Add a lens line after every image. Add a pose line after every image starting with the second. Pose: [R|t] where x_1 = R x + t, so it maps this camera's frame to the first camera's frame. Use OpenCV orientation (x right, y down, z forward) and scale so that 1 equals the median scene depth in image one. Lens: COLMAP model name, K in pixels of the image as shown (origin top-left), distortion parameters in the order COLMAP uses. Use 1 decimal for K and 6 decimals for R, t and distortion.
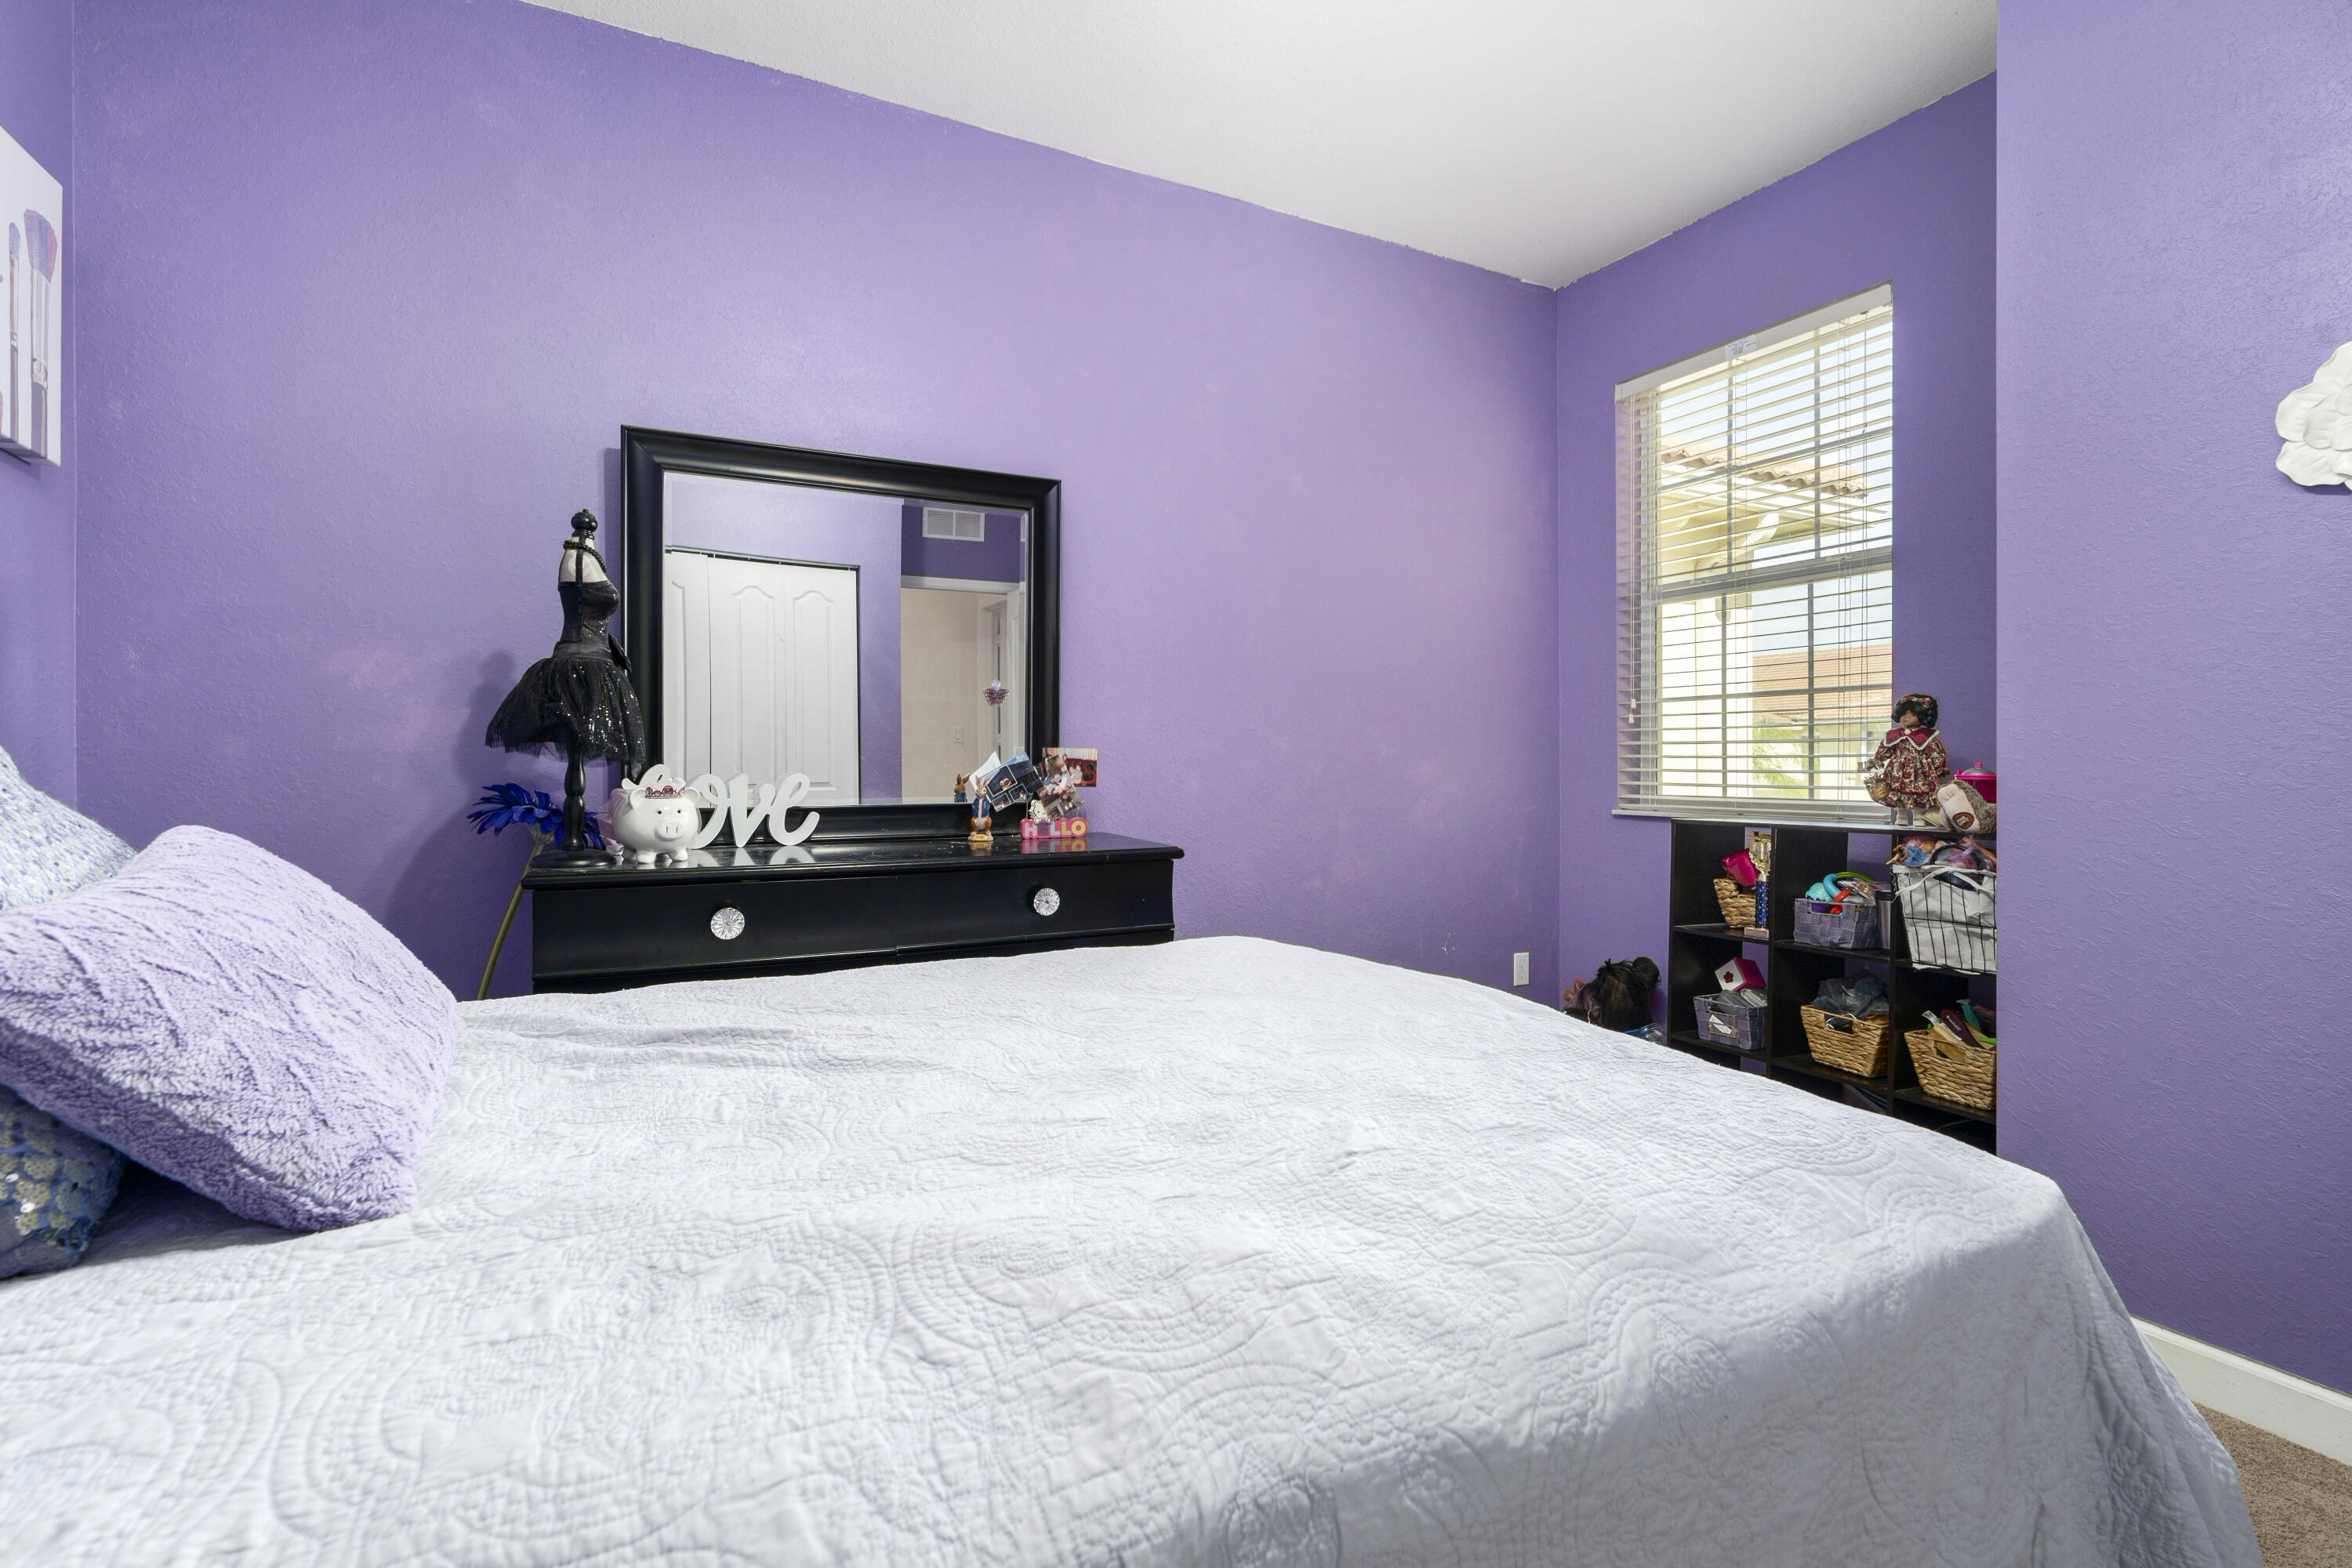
lens RADIAL K [[1077.2, 0, 1185.3], [0, 1077.2, 767.4], [0, 0, 1]] dist [-0.011725, 0.004697]
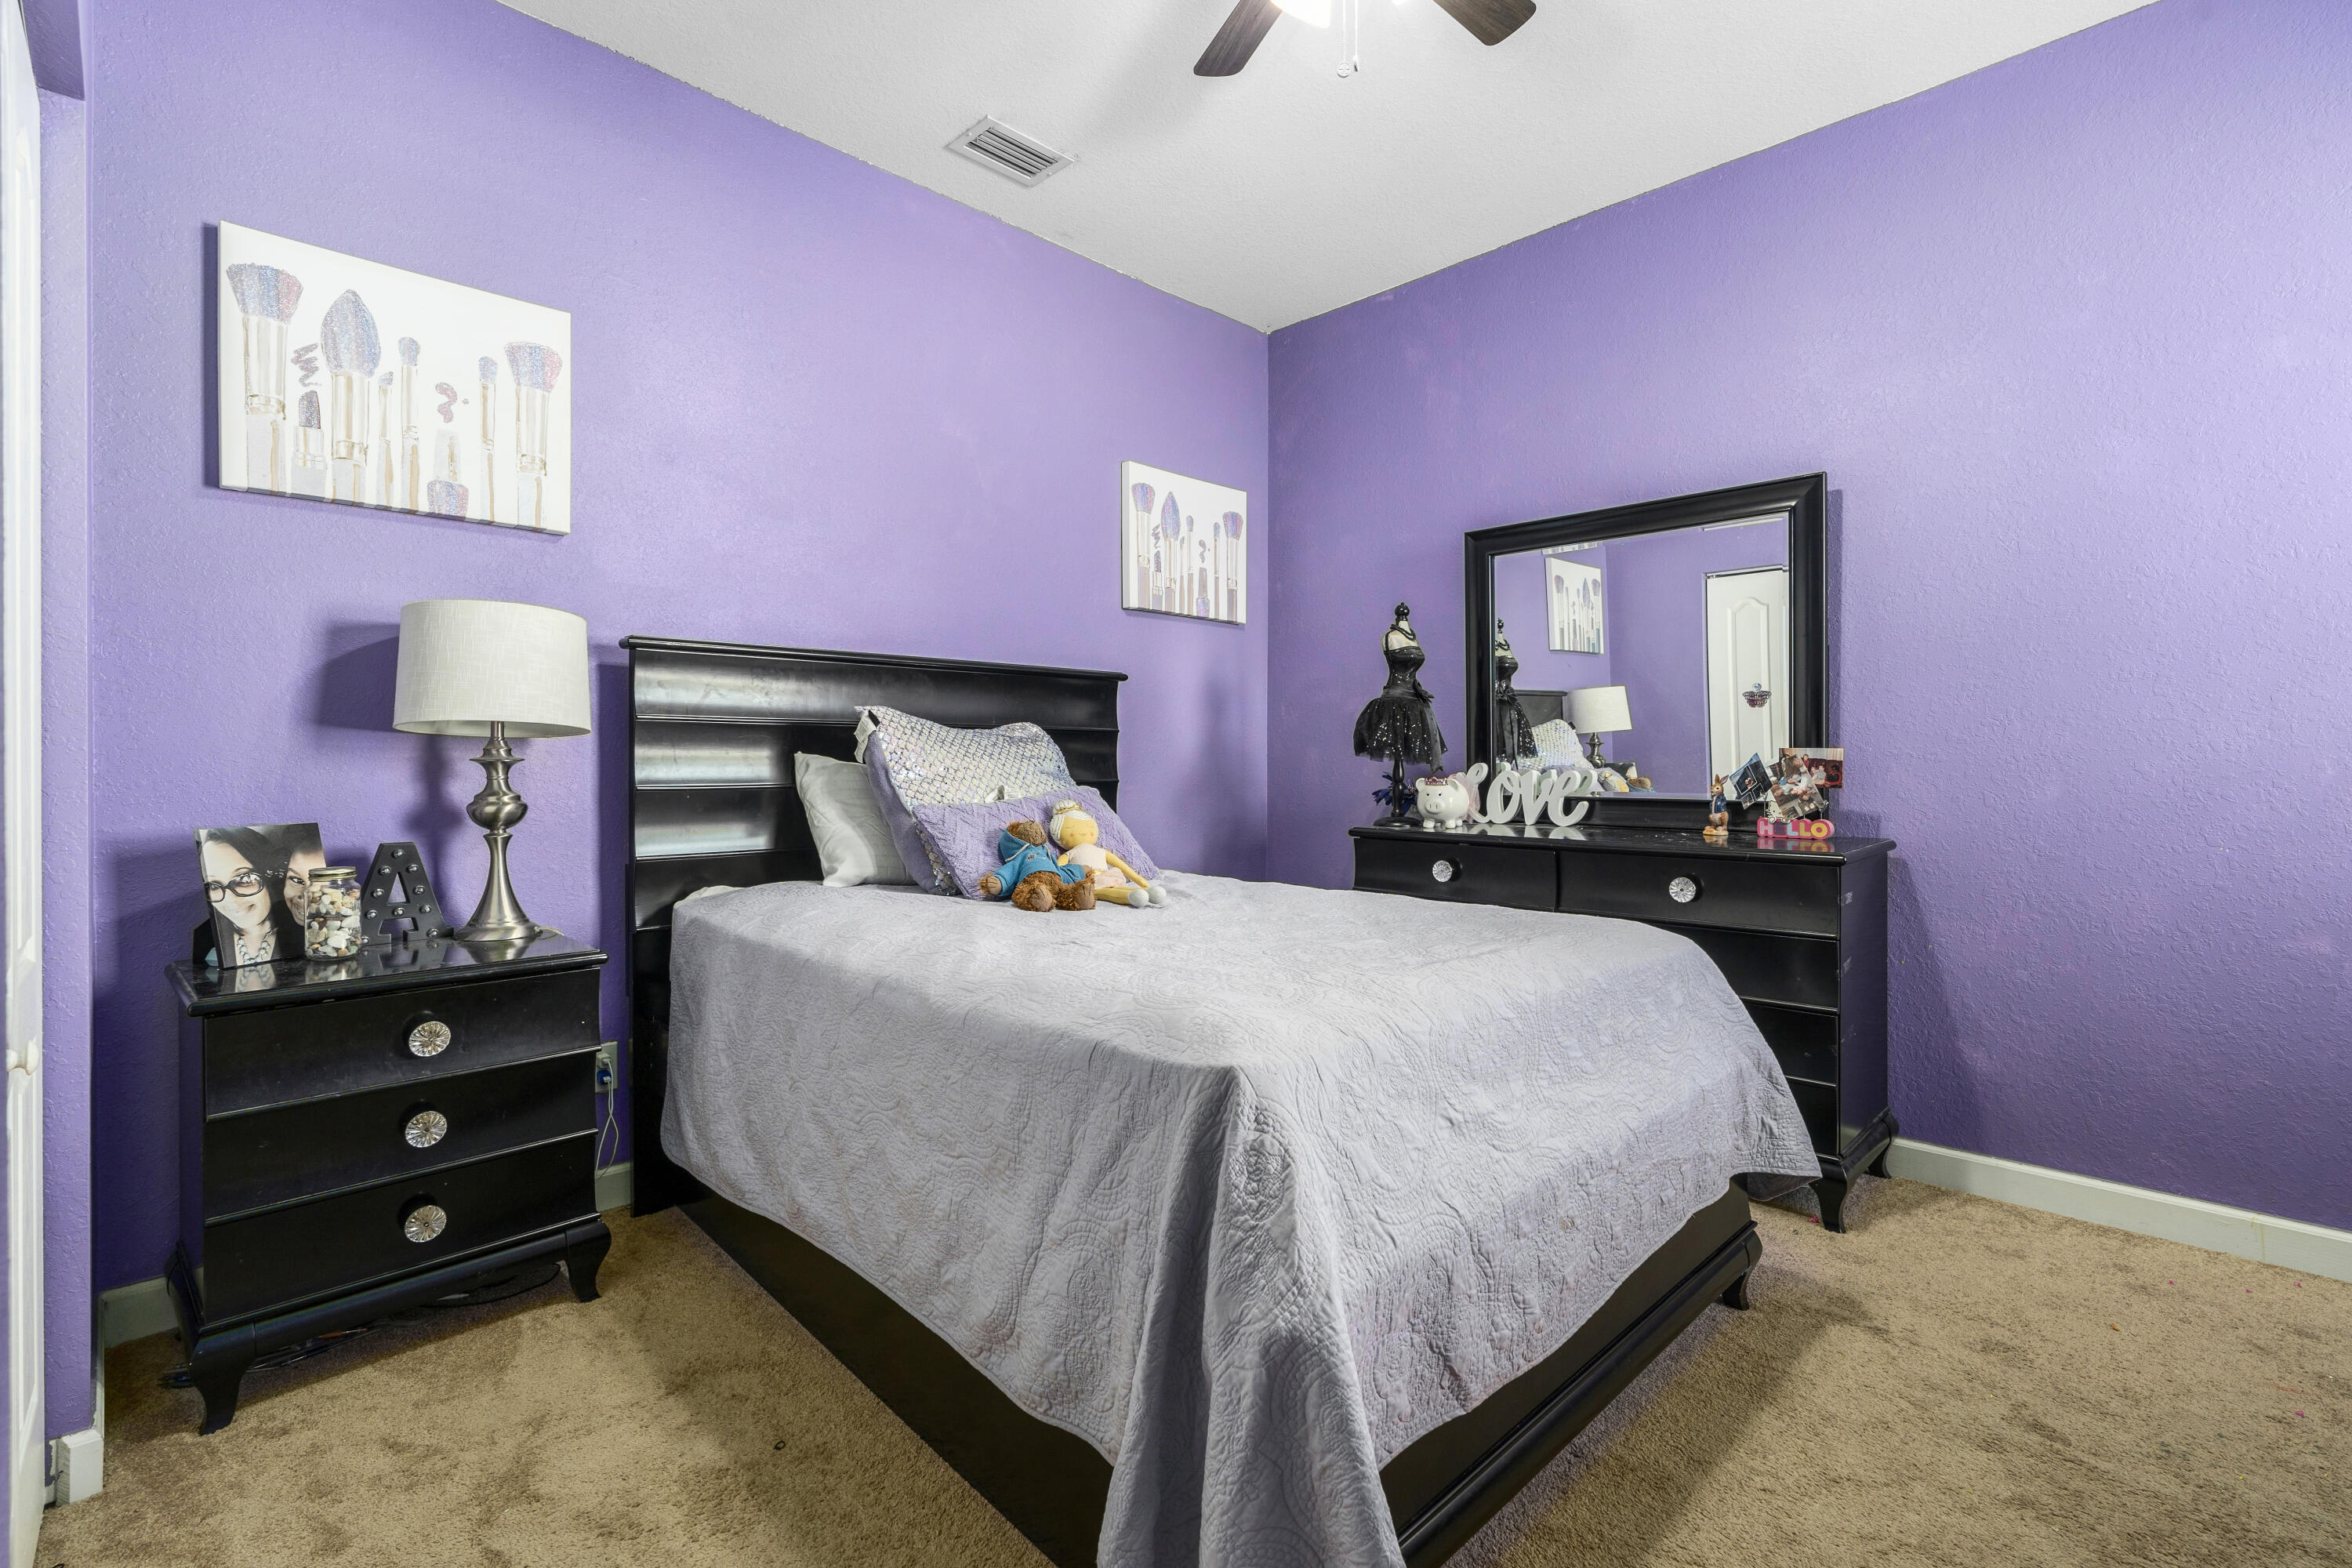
lens RADIAL K [[1077.2, 0, 1179.2], [0, 1077.2, 770.3], [0, 0, 1]] dist [-0.011725, 0.004697]
pose [[0.280740, 0.011022, -0.959720, 0.723023], [-0.006425, 0.999933, 0.009605, -0.003395], [0.959762, 0.003469, 0.280793, 0.191437]]
